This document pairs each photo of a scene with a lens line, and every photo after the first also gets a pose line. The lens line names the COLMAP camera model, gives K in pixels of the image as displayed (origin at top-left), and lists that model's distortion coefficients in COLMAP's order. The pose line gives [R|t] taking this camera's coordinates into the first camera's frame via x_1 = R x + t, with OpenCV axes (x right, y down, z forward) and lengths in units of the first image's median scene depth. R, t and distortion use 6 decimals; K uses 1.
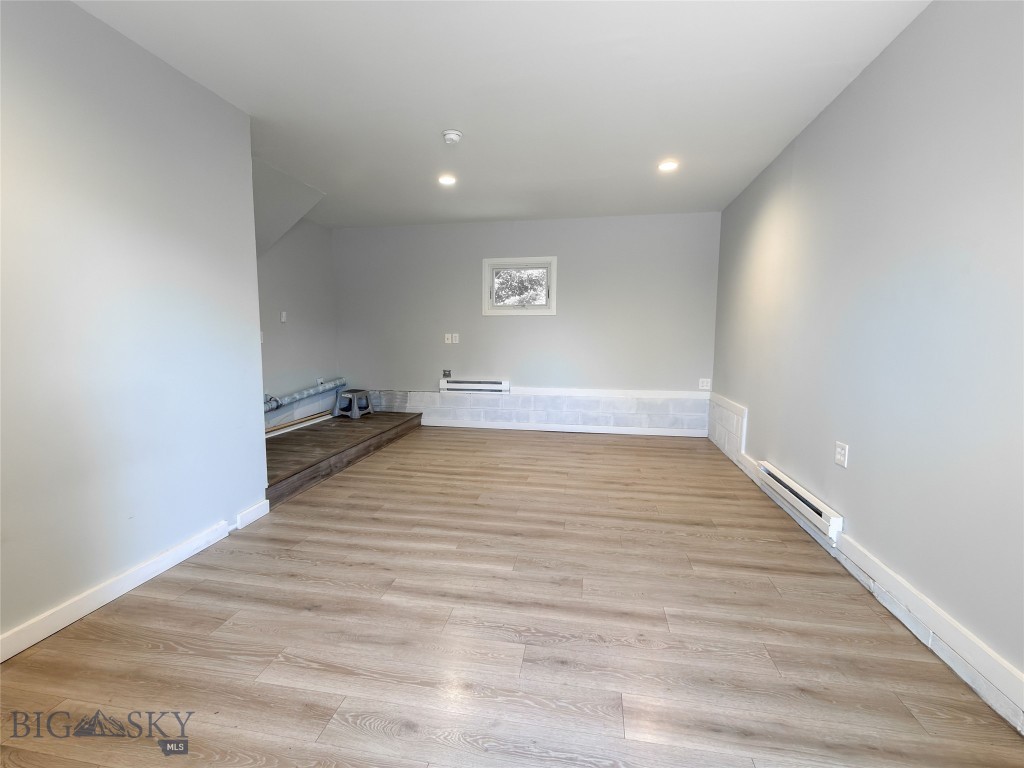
lens RADIAL K [[468.2, 0, 510.6], [0, 468.2, 384.5], [0, 0, 1]] dist [-0.002610, 0.000934]
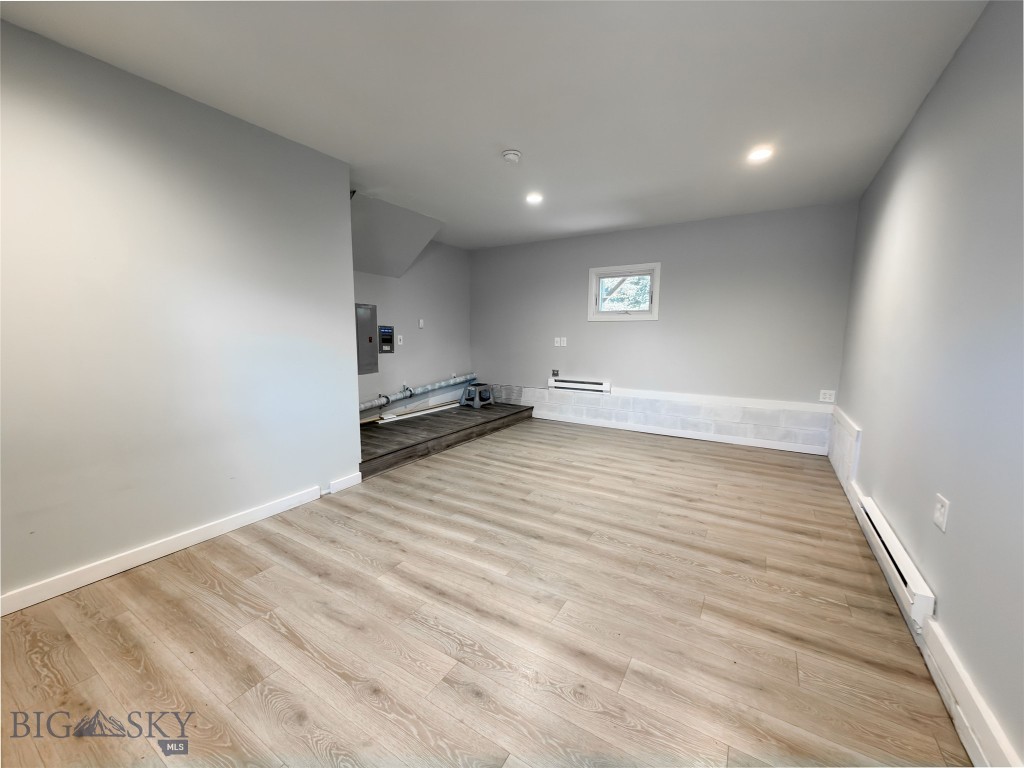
lens RADIAL K [[402.6, 0, 513.9], [0, 402.6, 383.5], [0, 0, 1]] dist [-0.002772, 0.000878]
pose [[0.936753, 0.046584, -0.346877, 0.225889], [-0.042073, 0.998904, 0.020530, -0.029884], [0.347453, -0.004637, 0.937686, 0.134941]]
